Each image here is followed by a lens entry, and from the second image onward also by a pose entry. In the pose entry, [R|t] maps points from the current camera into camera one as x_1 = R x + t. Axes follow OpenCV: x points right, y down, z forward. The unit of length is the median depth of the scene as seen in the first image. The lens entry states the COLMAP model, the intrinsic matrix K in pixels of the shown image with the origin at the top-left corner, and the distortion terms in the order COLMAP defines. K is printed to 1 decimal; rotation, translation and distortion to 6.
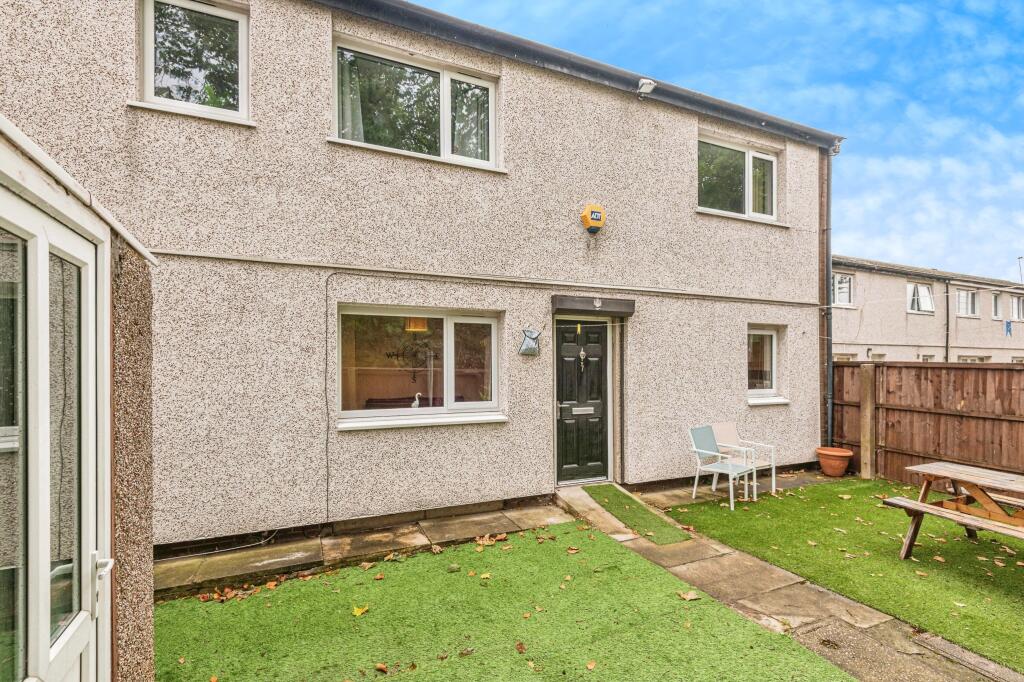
lens RADIAL K [[469.1, 0, 509.3], [0, 469.1, 360.9], [0, 0, 1]] dist [0.016350, -0.000908]
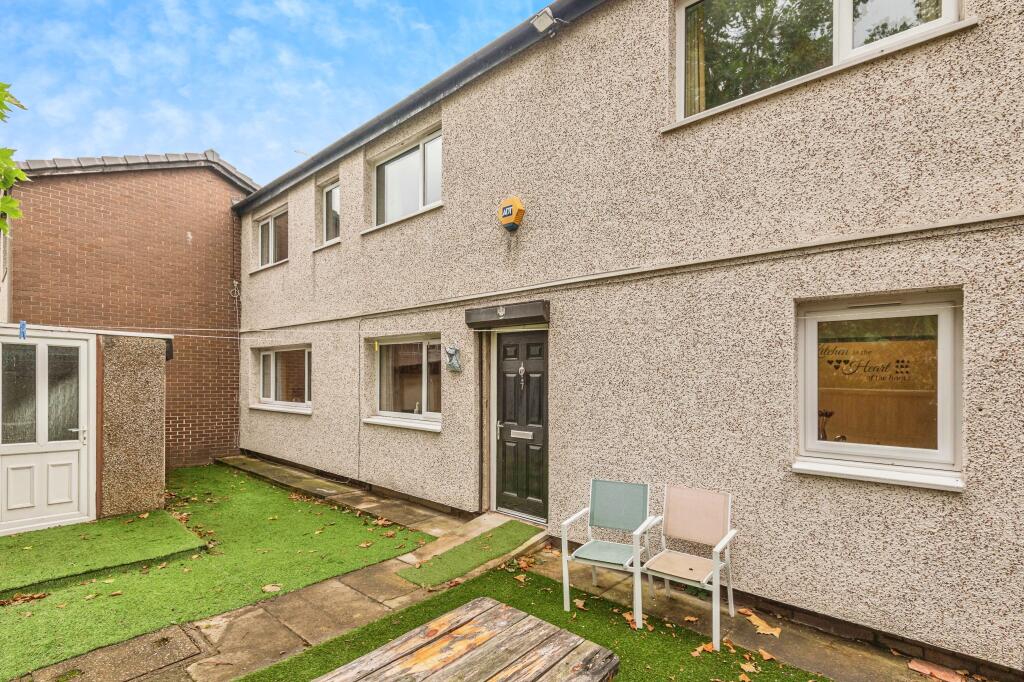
lens RADIAL K [[497.8, 0, 510.3], [0, 497.8, 372.9], [0, 0, 1]] dist [-0.000431, 0.000013]
pose [[0.386338, -0.001962, -0.922355, 1.022803], [0.003069, 0.999995, -0.000842, -0.007699], [0.922352, -0.002505, 0.386342, 0.637123]]
